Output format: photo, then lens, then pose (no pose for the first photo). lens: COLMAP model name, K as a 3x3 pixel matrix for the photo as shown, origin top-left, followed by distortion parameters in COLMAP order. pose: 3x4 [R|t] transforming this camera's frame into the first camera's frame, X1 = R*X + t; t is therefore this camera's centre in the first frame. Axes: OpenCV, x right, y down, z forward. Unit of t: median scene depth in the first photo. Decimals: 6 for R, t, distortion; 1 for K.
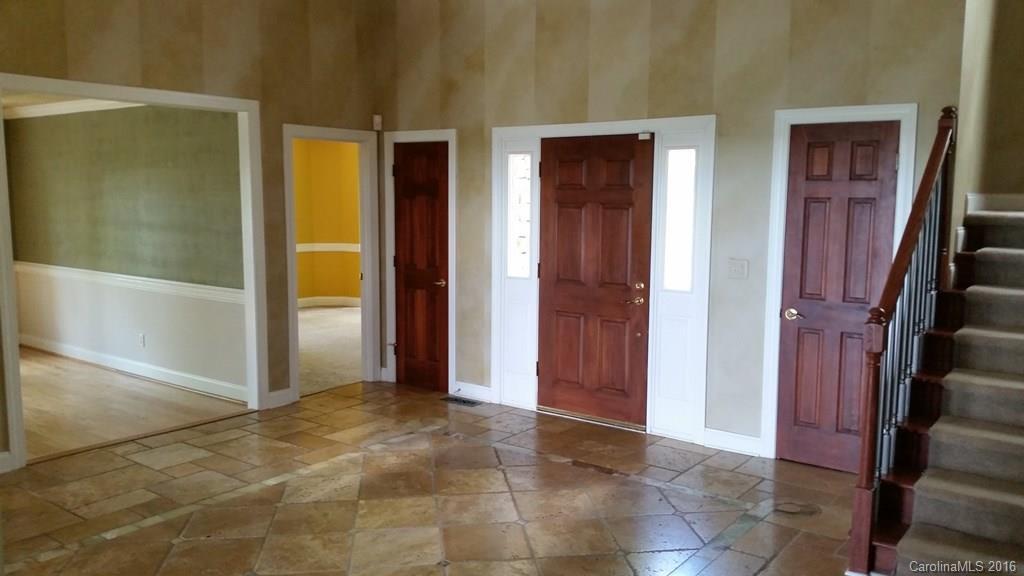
lens RADIAL K [[844.2, 0, 511.9], [0, 844.2, 289.2], [0, 0, 1]] dist [0.005990, 0.001630]
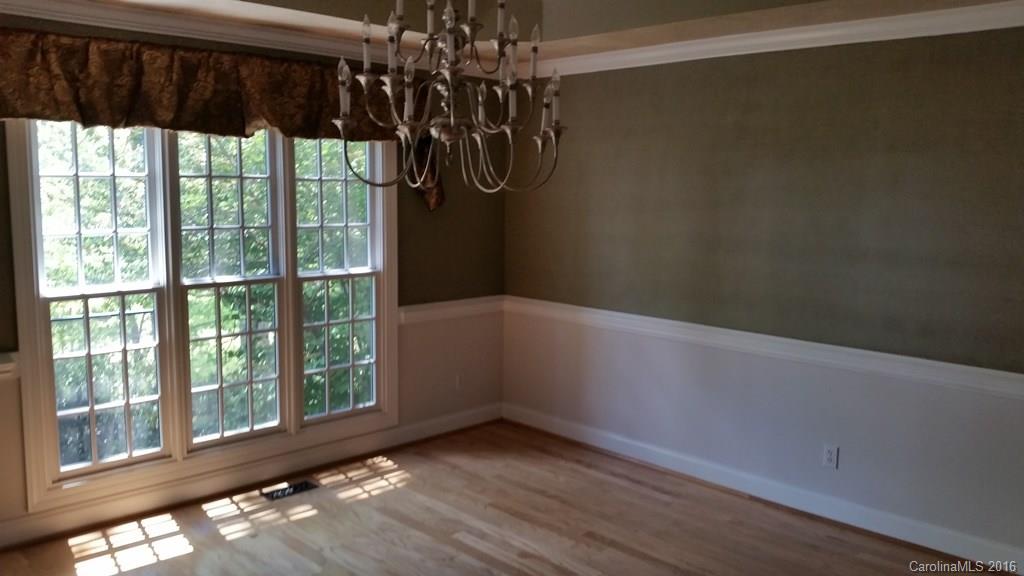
lens RADIAL K [[844.2, 0, 512.0], [0, 844.2, 286.2], [0, 0, 1]] dist [0.005990, 0.001630]
pose [[0.987112, 0.017806, -0.159037, -0.510185], [-0.016110, 0.999799, 0.011948, -0.052627], [0.159218, -0.009232, 0.987200, 0.368497]]
